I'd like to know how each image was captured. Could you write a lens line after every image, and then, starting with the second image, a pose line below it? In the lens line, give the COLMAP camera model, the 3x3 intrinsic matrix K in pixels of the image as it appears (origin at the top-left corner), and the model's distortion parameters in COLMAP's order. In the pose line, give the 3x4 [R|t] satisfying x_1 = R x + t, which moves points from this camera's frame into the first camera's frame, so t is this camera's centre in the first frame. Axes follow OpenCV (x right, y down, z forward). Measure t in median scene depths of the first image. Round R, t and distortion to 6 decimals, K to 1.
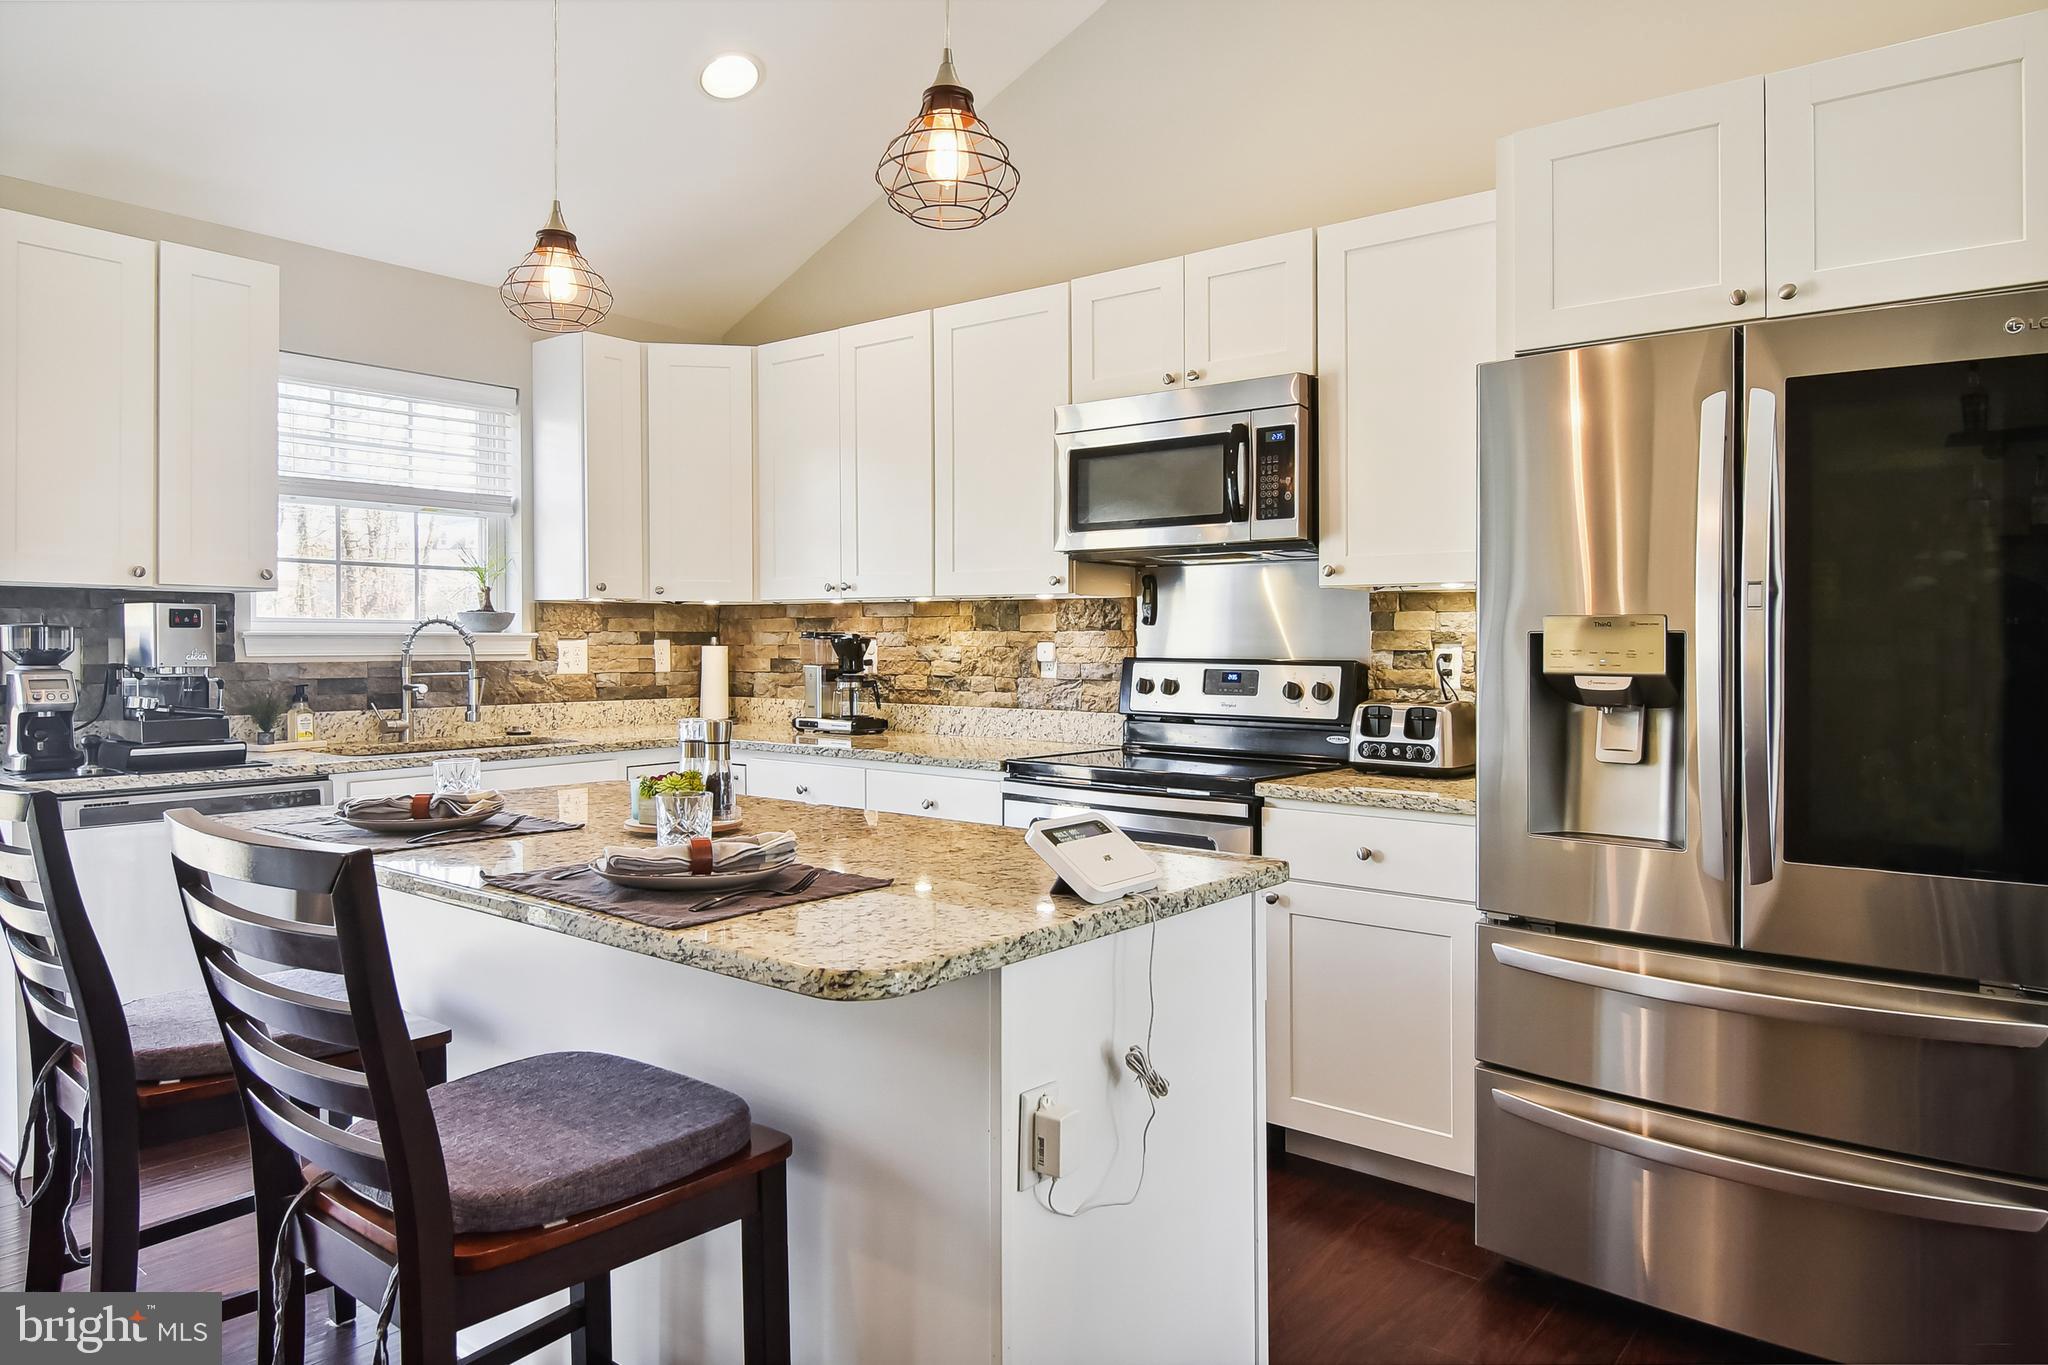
lens RADIAL K [[1274.7, 0, 1010.7], [0, 1274.7, 648.3], [0, 0, 1]] dist [0.014296, -0.015008]
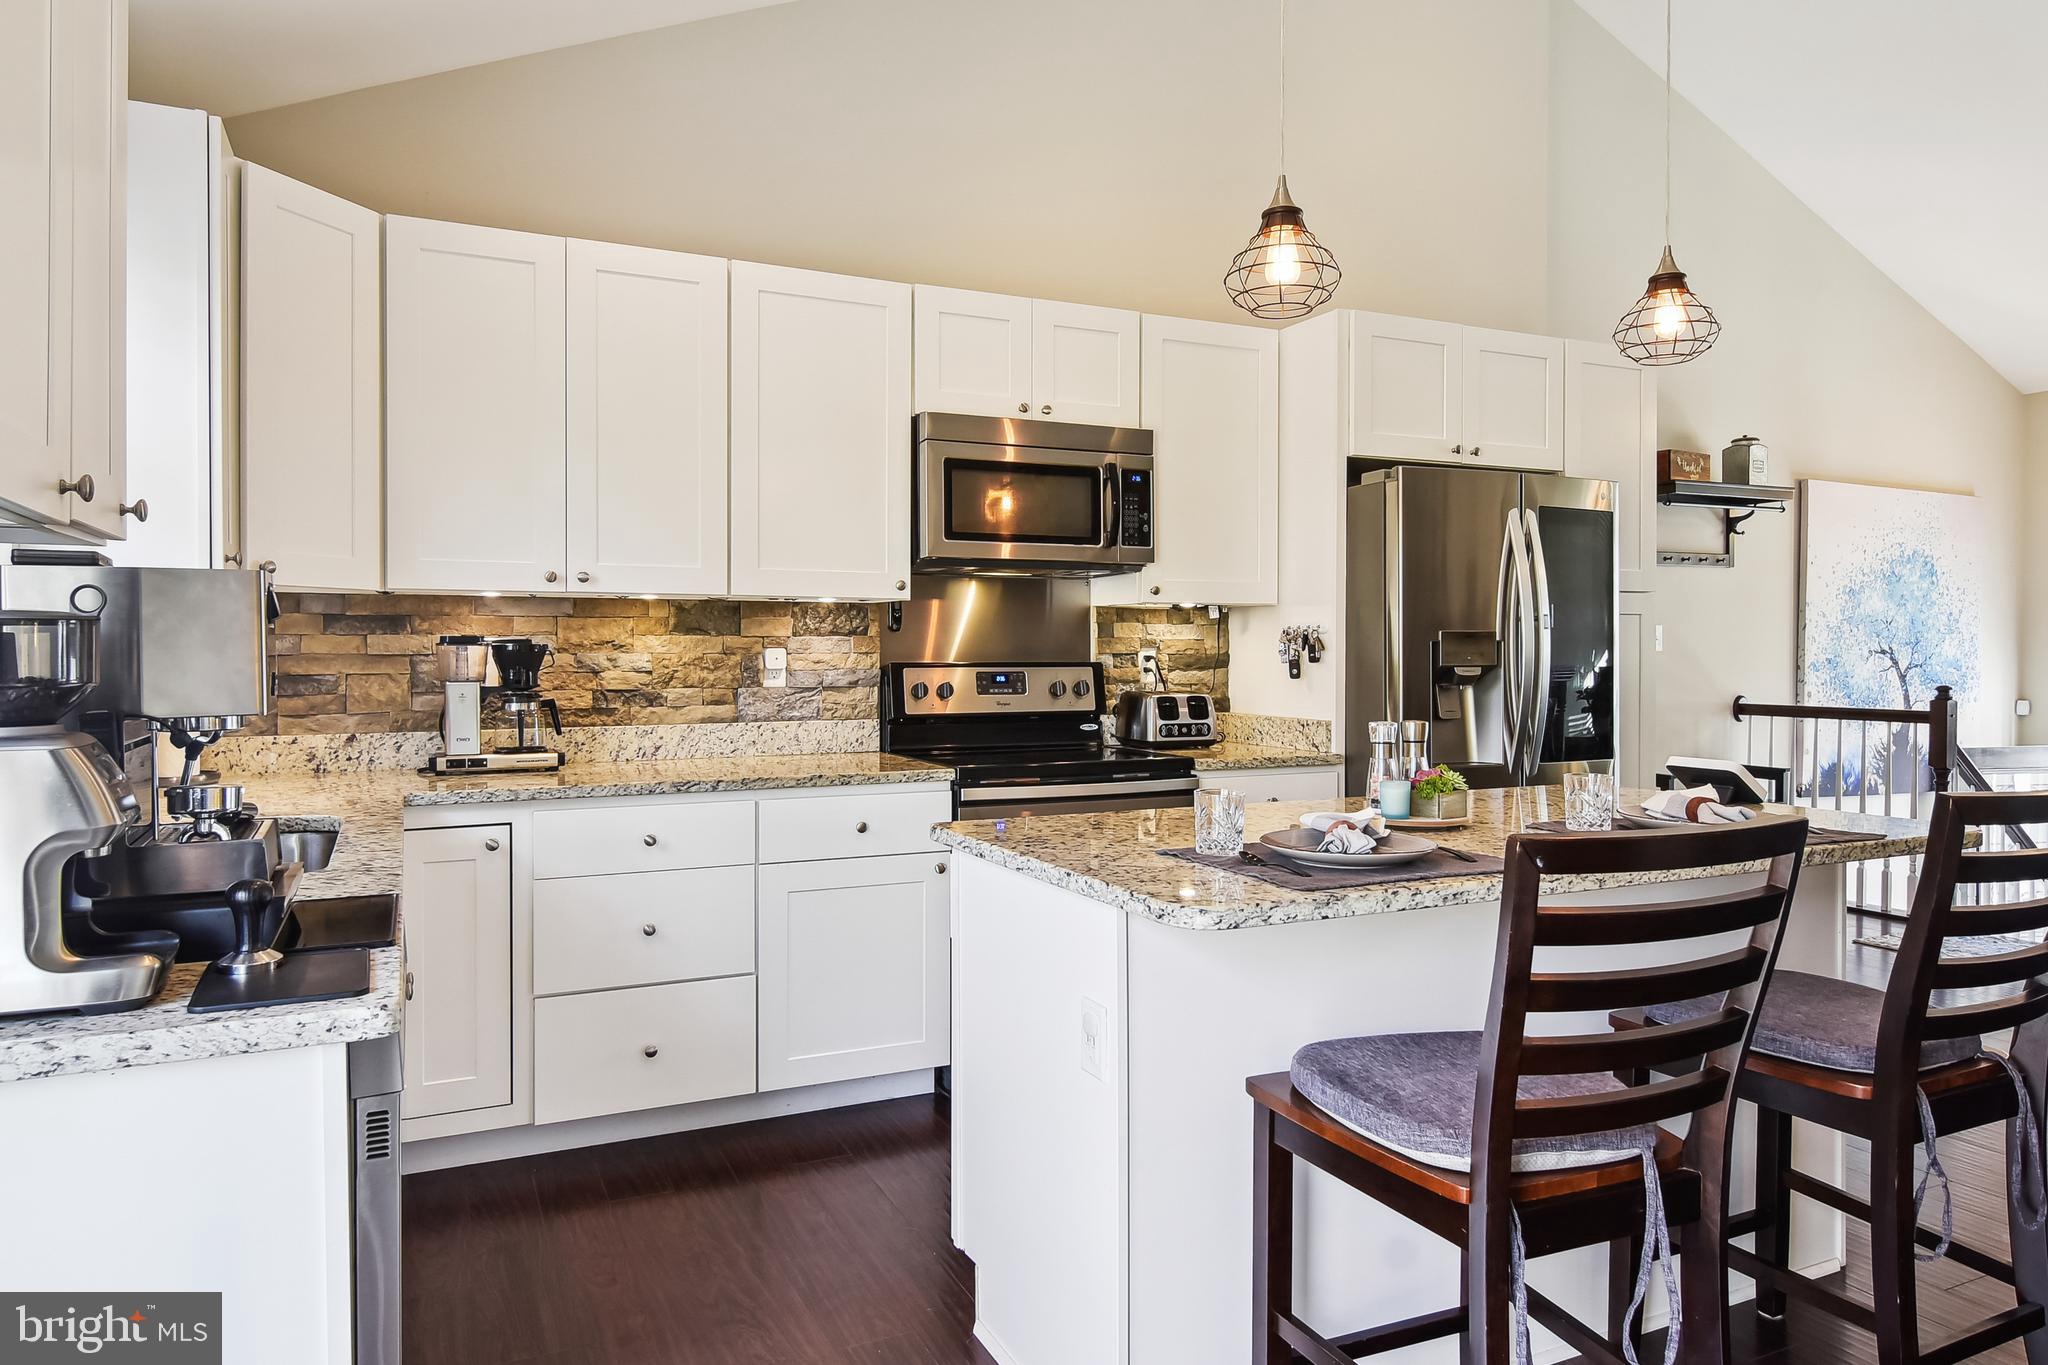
lens RADIAL K [[1274.7, 0, 1010.4], [0, 1274.7, 672.7], [0, 0, 1]] dist [0.014296, -0.015008]
pose [[0.439922, -0.022597, 0.897752, -0.706998], [0.005969, 0.999735, 0.022239, -0.006403], [-0.898016, -0.004424, 0.439940, 0.430548]]
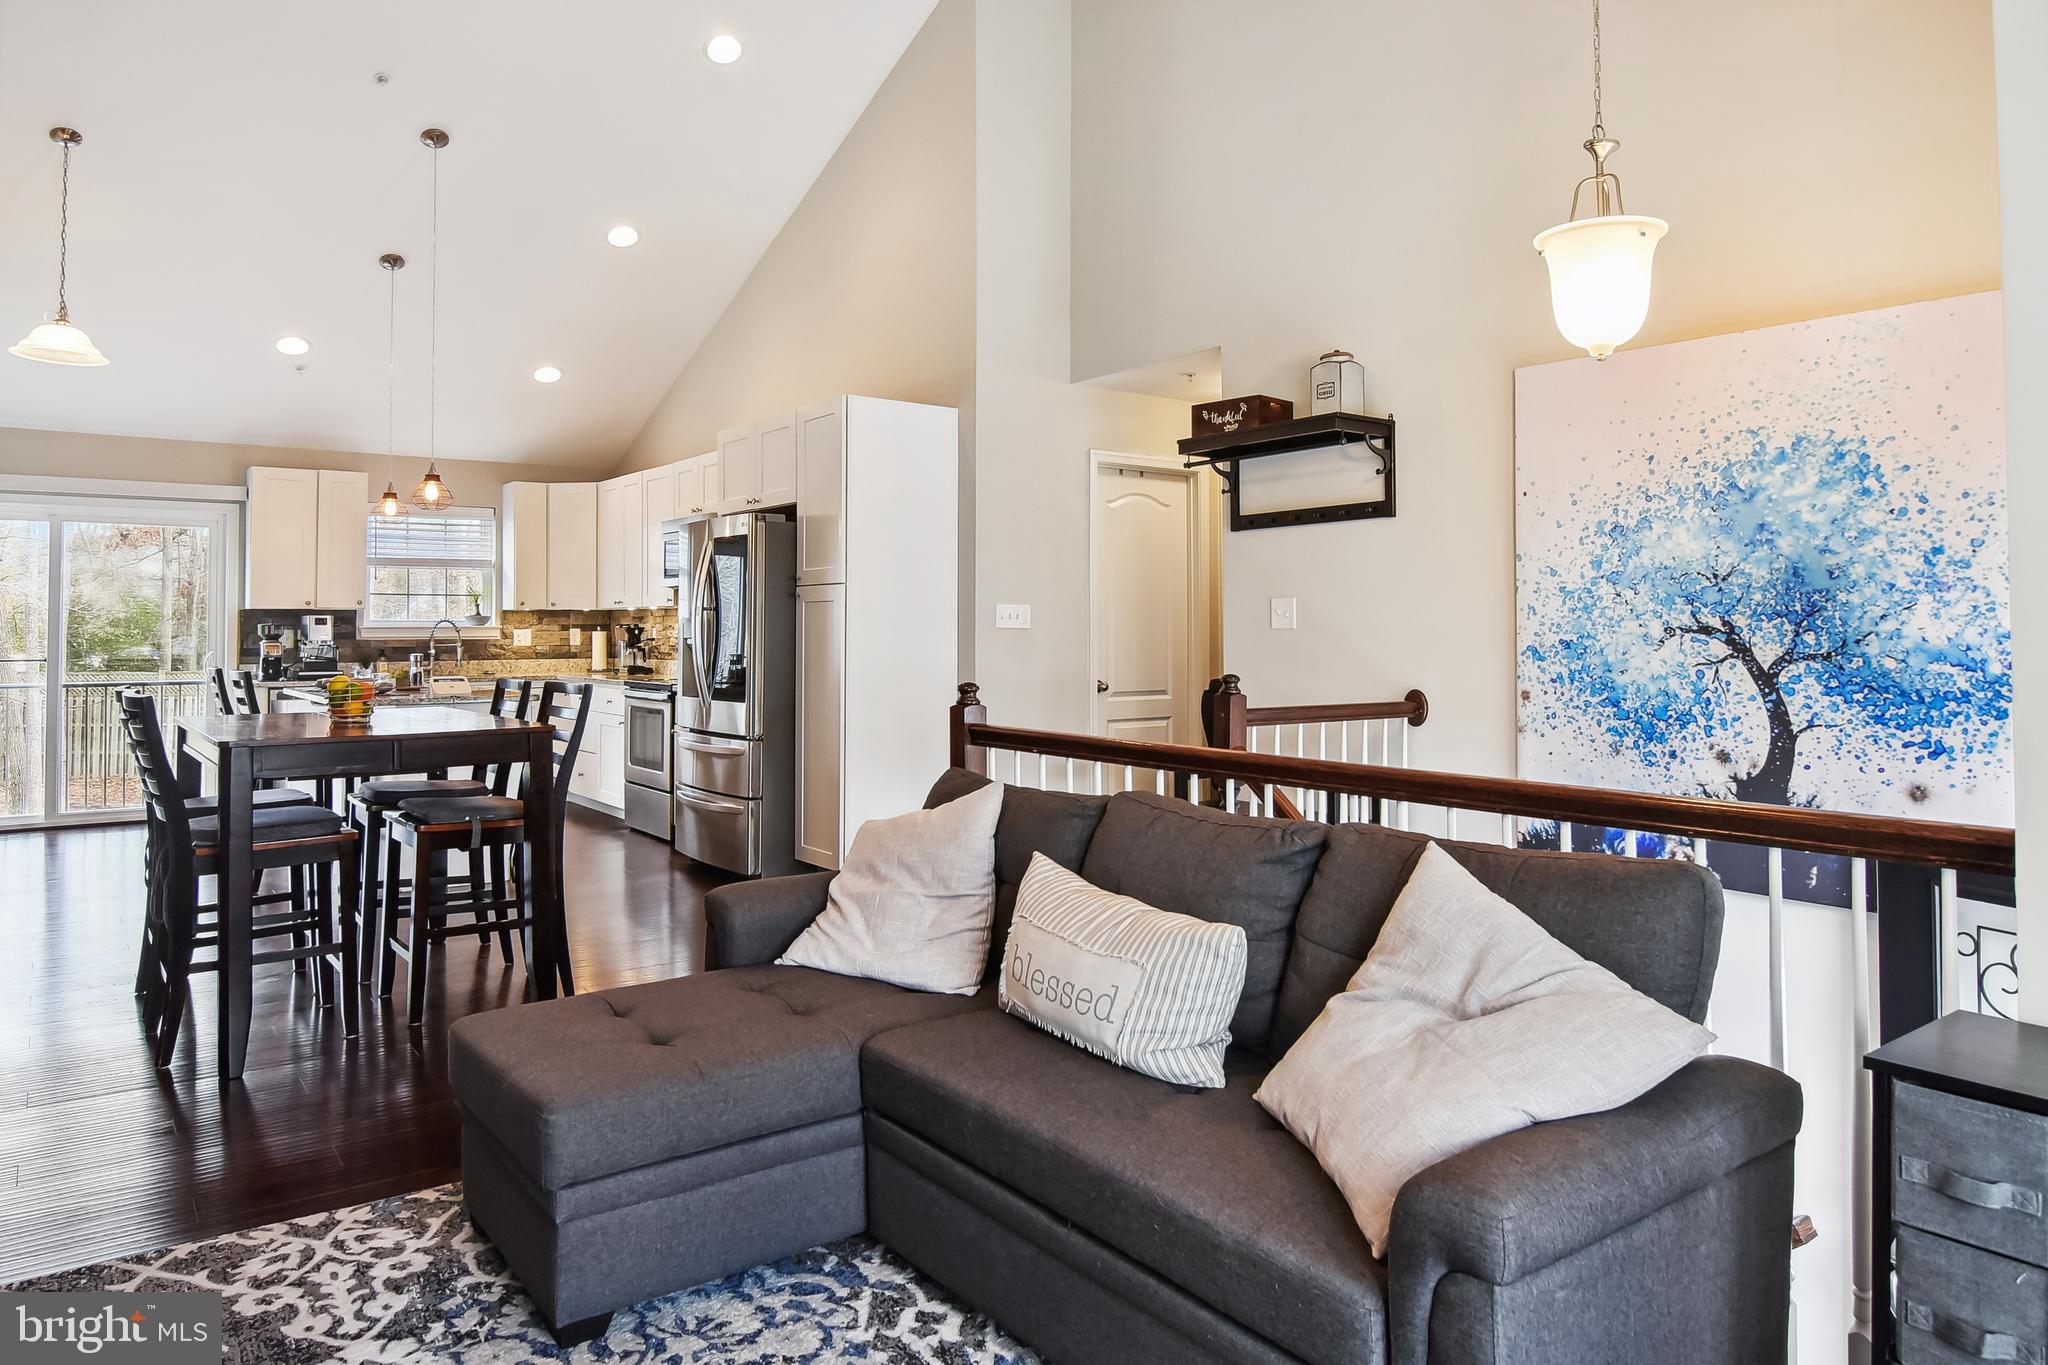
lens RADIAL K [[1274.7, 0, 983.5], [0, 1274.7, 597.4], [0, 0, 1]] dist [0.014296, -0.015008]
pose [[0.966476, -0.013483, -0.256403, 1.056603], [0.005604, 0.999490, -0.031433, 0.013204], [0.256696, 0.028942, 0.966059, -0.921940]]
